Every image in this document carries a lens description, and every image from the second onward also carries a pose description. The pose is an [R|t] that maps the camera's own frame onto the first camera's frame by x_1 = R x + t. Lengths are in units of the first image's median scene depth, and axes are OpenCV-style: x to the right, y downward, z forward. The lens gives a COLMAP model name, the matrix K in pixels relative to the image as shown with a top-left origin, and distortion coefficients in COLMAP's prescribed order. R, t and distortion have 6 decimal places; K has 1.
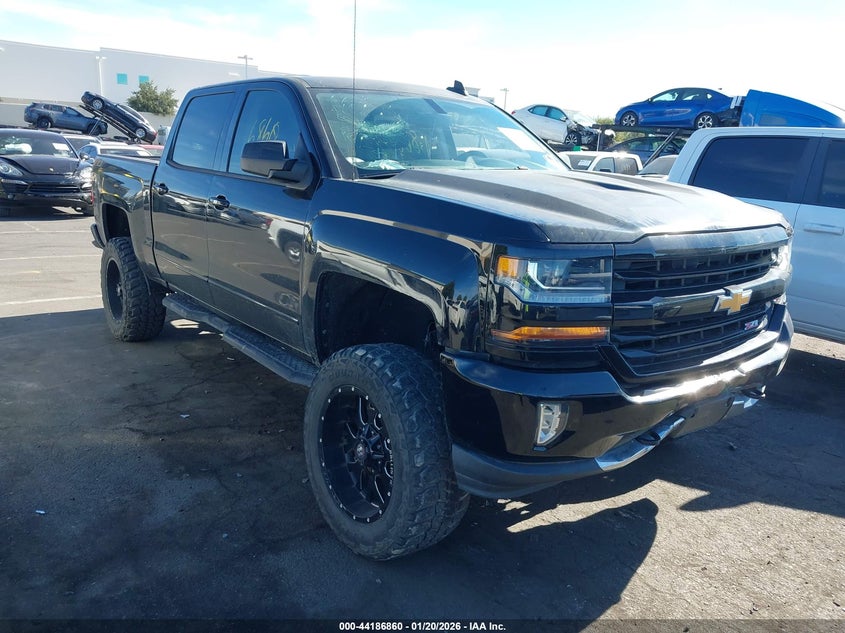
lens RADIAL K [[667.7, 0, 422.5], [0, 667.7, 316.5], [0, 0, 1]] dist [0.003027, 0.003106]
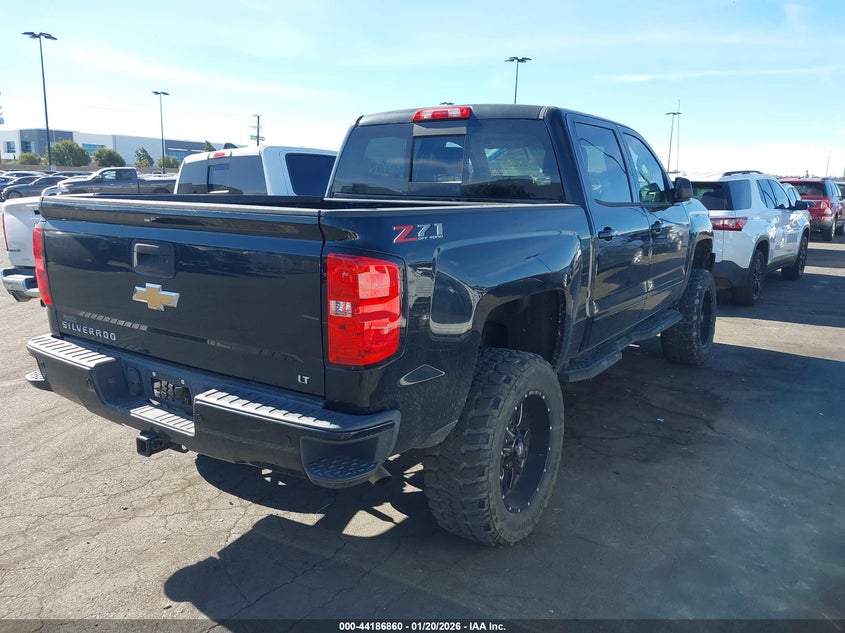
lens RADIAL K [[667.7, 0, 422.5], [0, 667.7, 316.5], [0, 0, 1]] dist [0.003027, 0.003106]
pose [[-0.316404, -0.229339, 0.920485, -1.172190], [0.191455, 0.934930, 0.298748, -0.408022], [-0.929104, 0.270756, -0.251907, 1.543118]]
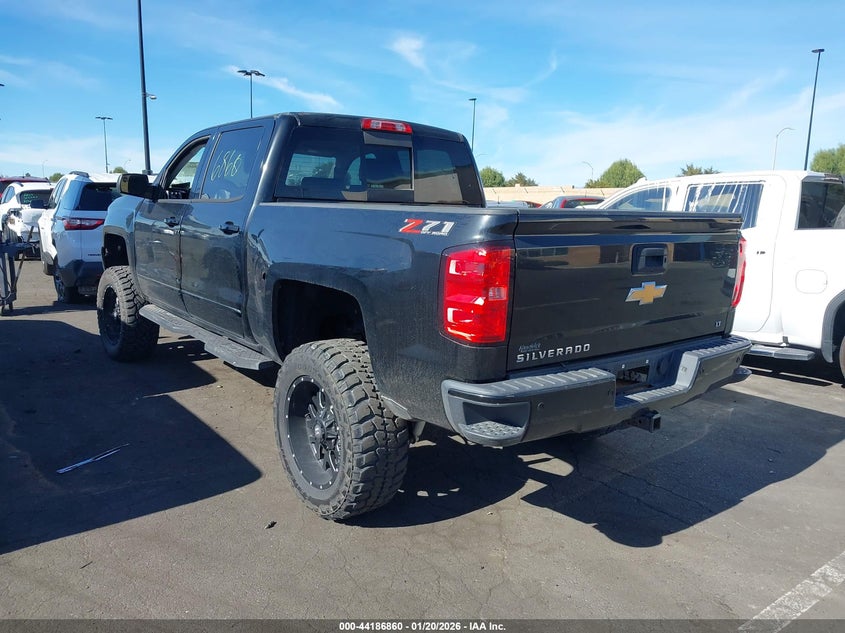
lens RADIAL K [[667.7, 0, 422.5], [0, 667.7, 316.5], [0, 0, 1]] dist [0.003027, 0.003106]
pose [[-0.997544, -0.068682, -0.013742, -0.322589], [-0.068593, 0.918208, 0.390114, -0.521094], [-0.014176, 0.390099, -0.920664, 2.243967]]
